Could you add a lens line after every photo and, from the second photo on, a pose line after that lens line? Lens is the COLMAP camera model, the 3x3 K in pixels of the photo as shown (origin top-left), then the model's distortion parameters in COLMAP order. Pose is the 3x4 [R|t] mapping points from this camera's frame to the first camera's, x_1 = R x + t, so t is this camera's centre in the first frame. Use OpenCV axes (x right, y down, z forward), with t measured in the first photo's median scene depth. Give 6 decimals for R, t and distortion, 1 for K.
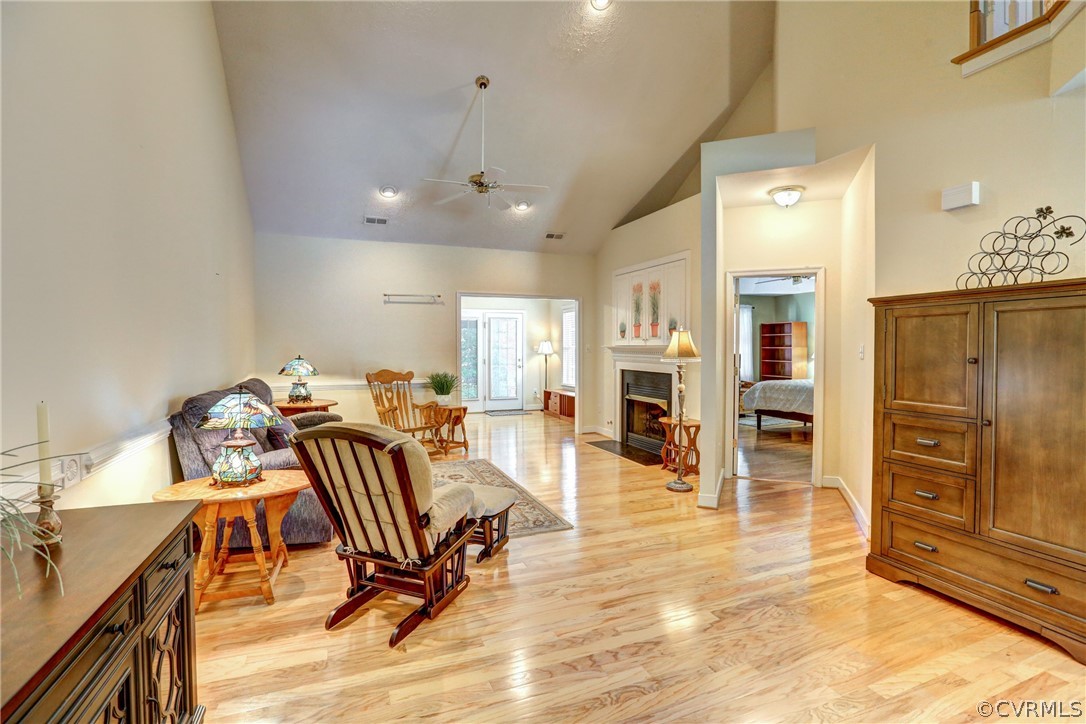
lens RADIAL K [[498.7, 0, 541.4], [0, 498.7, 357.0], [0, 0, 1]] dist [-0.060609, 0.020551]
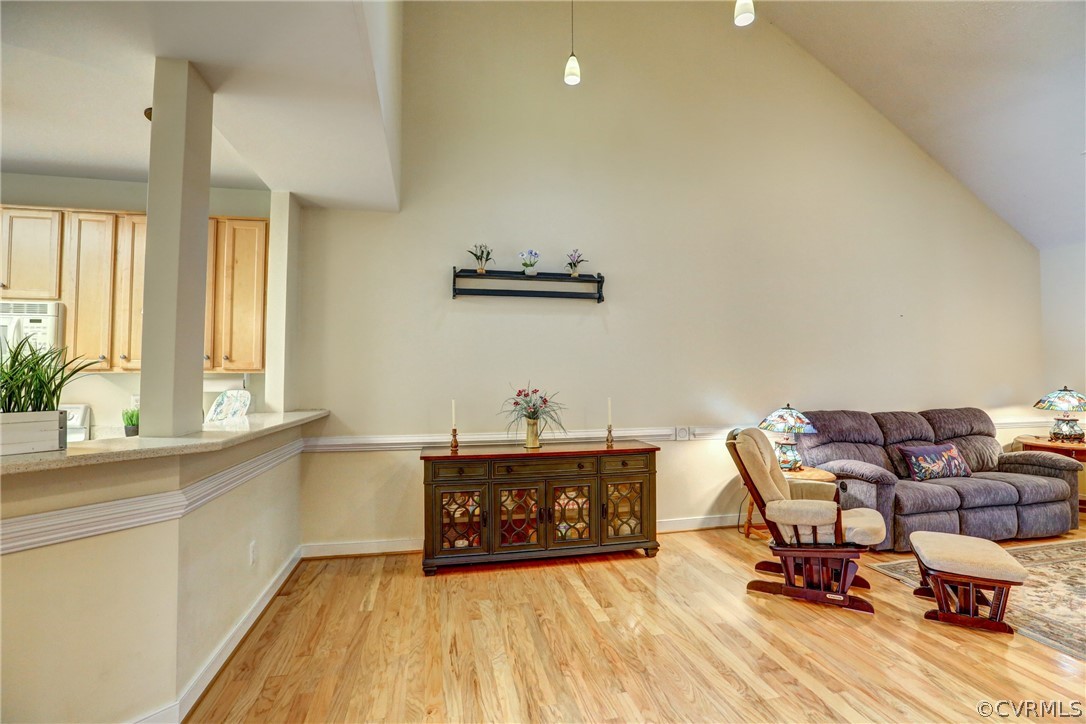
lens RADIAL K [[496.3, 0, 543.8], [0, 496.3, 358.9], [0, 0, 1]] dist [-0.056134, 0.020499]
pose [[-0.158430, -0.039367, -0.986585, 0.457303], [-0.016998, 0.999166, -0.037140, -0.004462], [0.987224, 0.010886, -0.158967, 0.238971]]
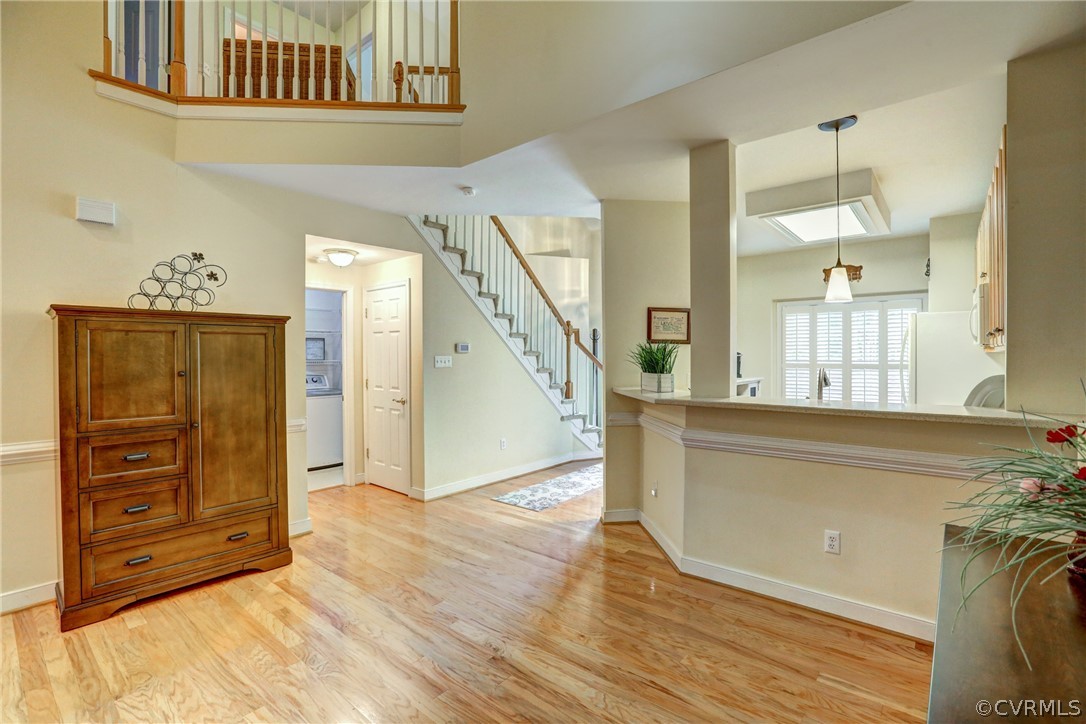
lens RADIAL K [[496.3, 0, 543.8], [0, 496.3, 358.9], [0, 0, 1]] dist [-0.056134, 0.020499]
pose [[-0.476074, -0.001940, 0.879403, -0.221004], [0.022114, 0.999655, 0.014177, -0.010409], [-0.879127, 0.026197, -0.475866, 0.328800]]
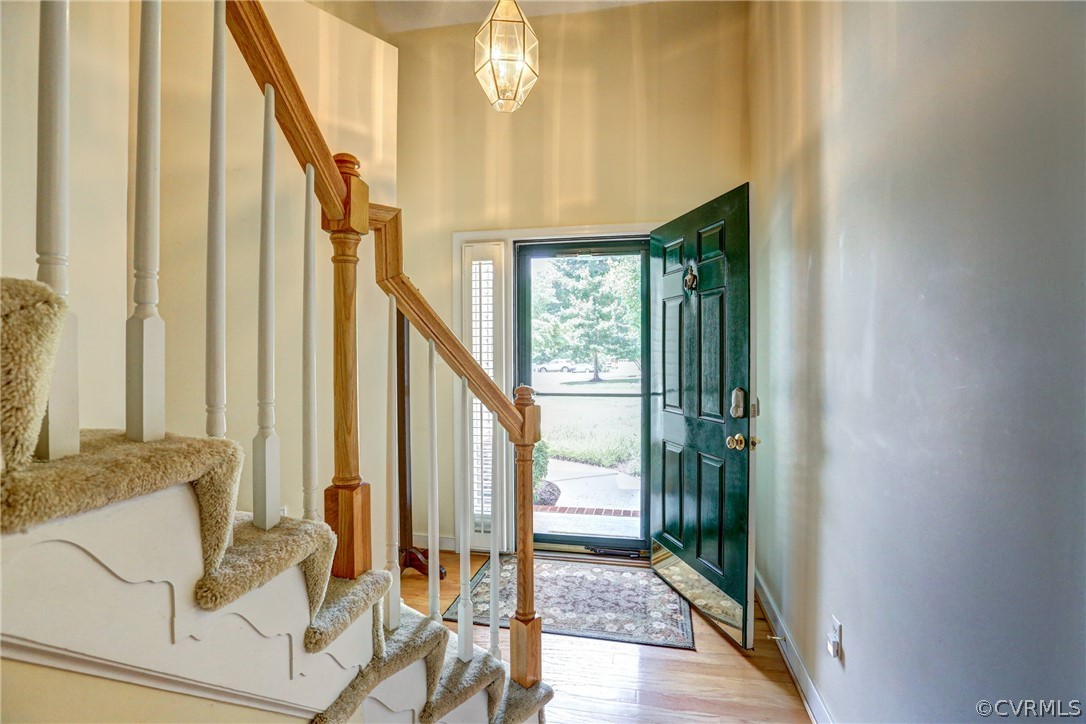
lens RADIAL K [[496.3, 0, 543.8], [0, 496.3, 358.9], [0, 0, 1]] dist [-0.056134, 0.020499]
pose [[-0.836906, -0.004380, 0.547330, 0.555059], [0.013740, 0.999485, 0.029007, 0.001239], [-0.547175, 0.031797, -0.836414, -0.126712]]
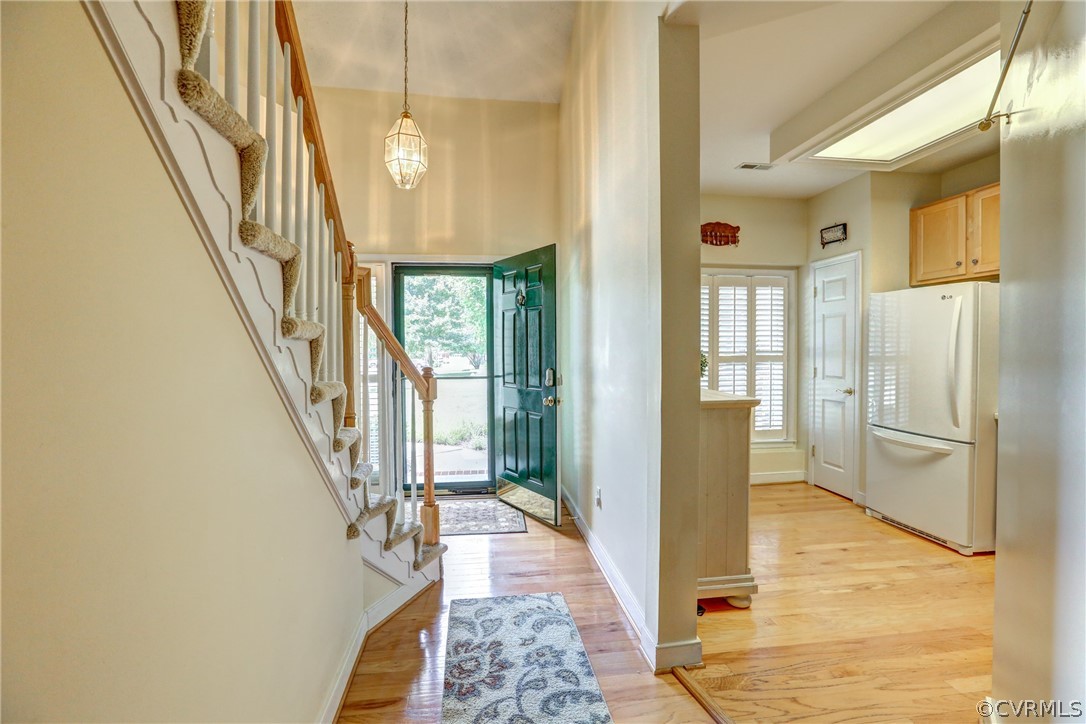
lens RADIAL K [[496.3, 0, 543.8], [0, 496.3, 358.9], [0, 0, 1]] dist [-0.056134, 0.020499]
pose [[-0.970918, 0.000273, 0.239413, 0.494689], [0.010907, 0.999011, 0.043096, -0.002259], [-0.239164, 0.044454, -0.969961, 0.083144]]
